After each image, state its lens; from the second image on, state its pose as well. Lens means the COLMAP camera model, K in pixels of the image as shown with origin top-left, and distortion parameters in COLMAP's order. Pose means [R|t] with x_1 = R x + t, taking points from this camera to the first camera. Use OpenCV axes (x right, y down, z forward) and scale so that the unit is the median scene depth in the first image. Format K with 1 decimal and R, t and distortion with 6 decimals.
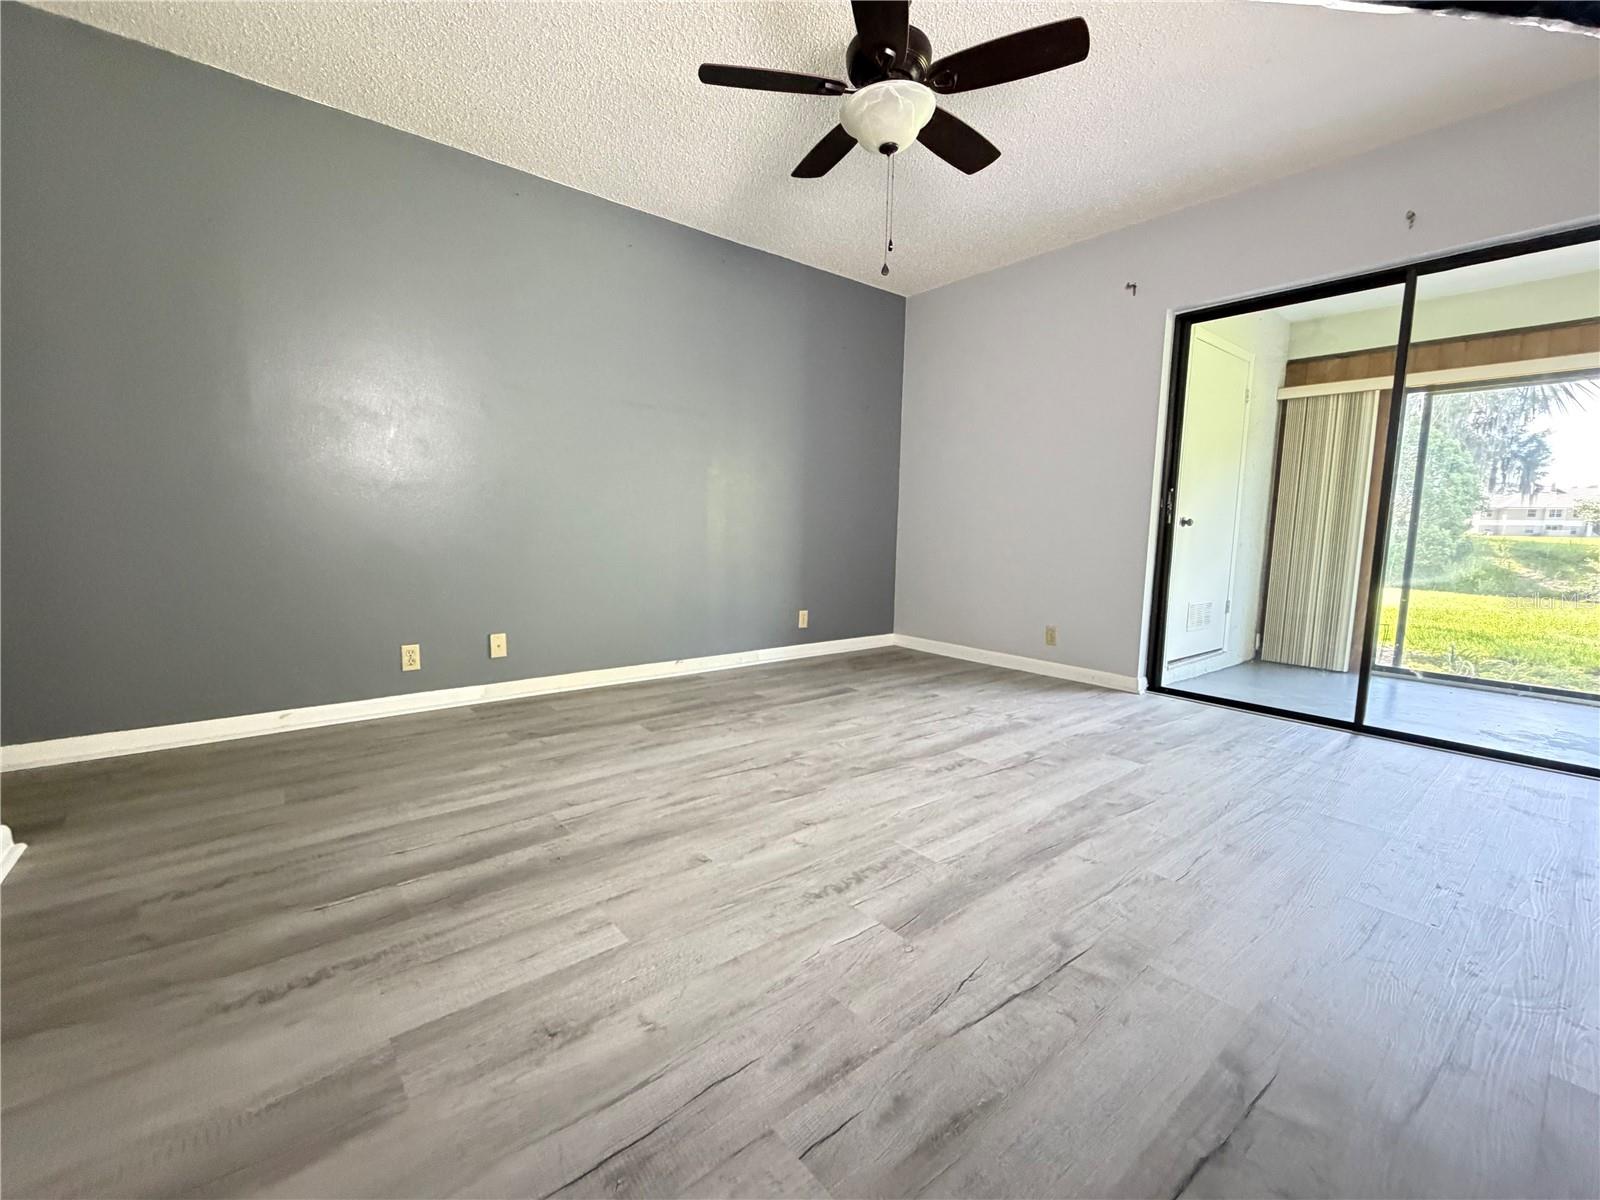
lens RADIAL K [[696.2, 0, 801.9], [0, 696.2, 600.9], [0, 0, 1]] dist [-0.003934, -0.000133]
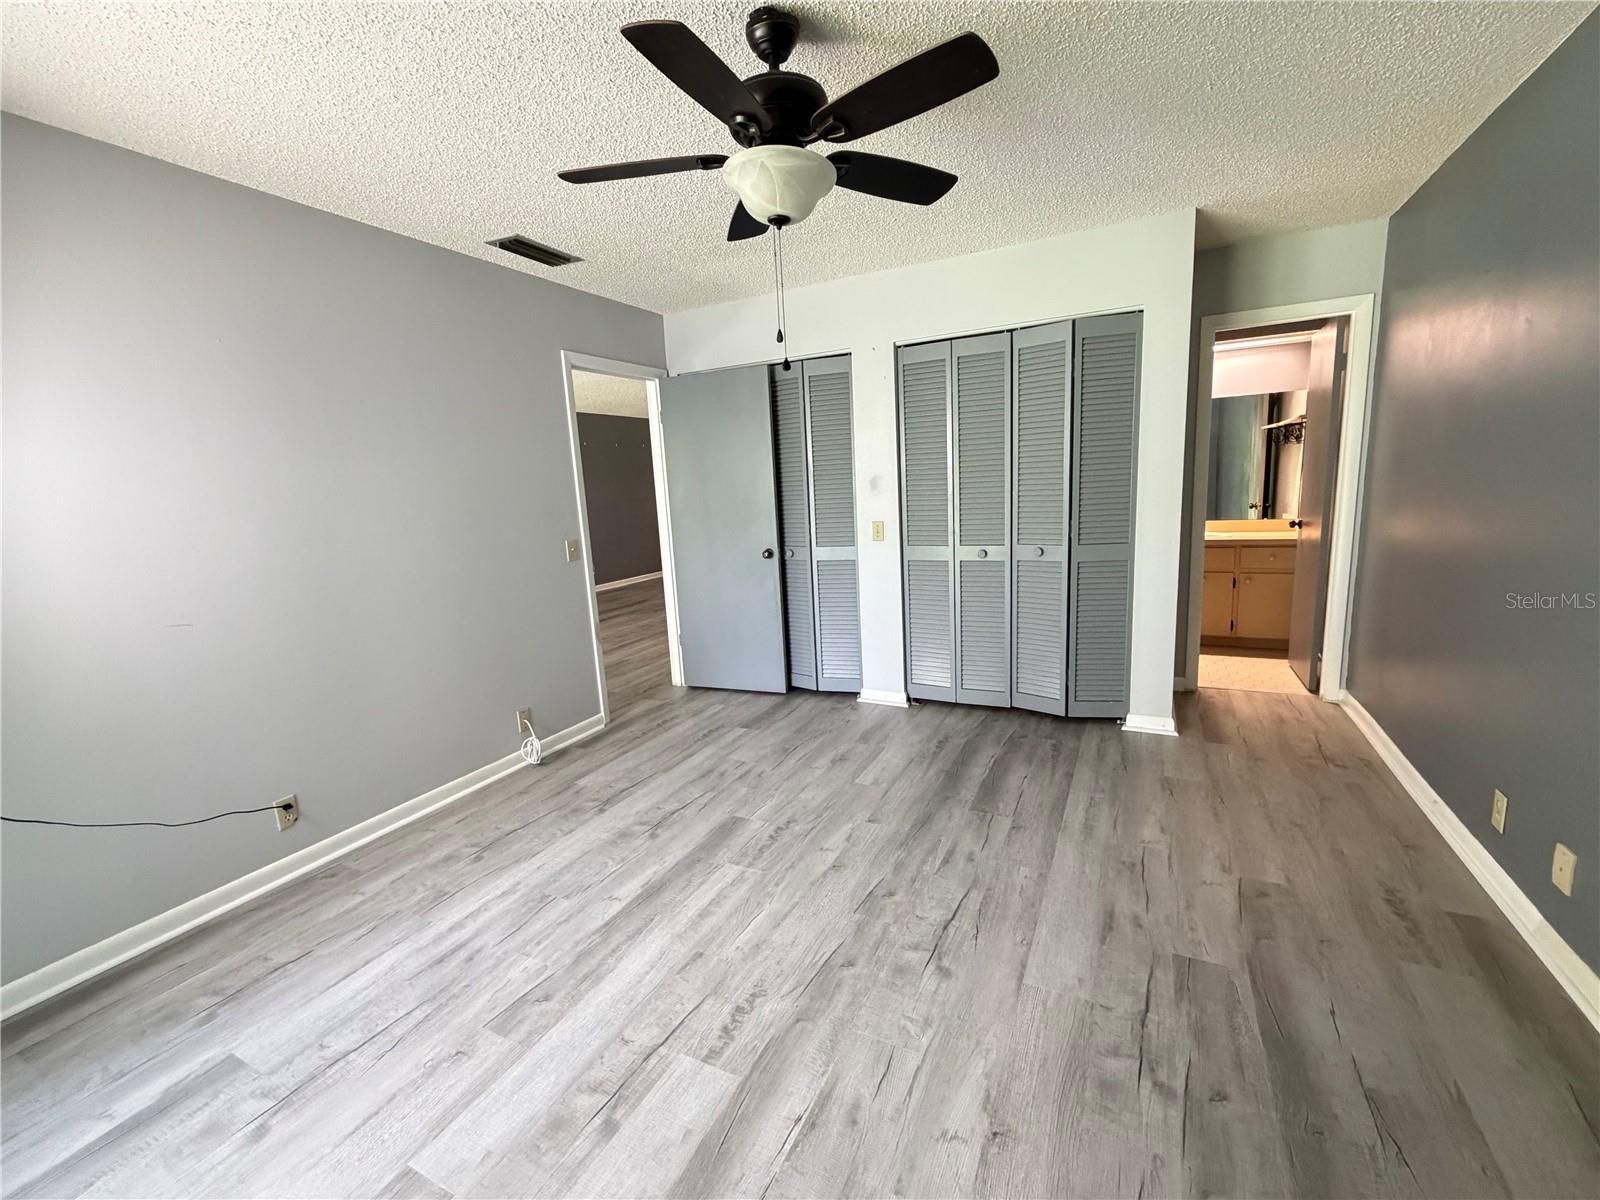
lens RADIAL K [[696.2, 0, 802.5], [0, 696.2, 603.6], [0, 0, 1]] dist [-0.003934, -0.000133]
pose [[-0.920934, 0.097390, -0.377354, 0.461594], [-0.007003, 0.963981, 0.265880, -0.433190], [0.389656, 0.247501, -0.887080, 1.887942]]
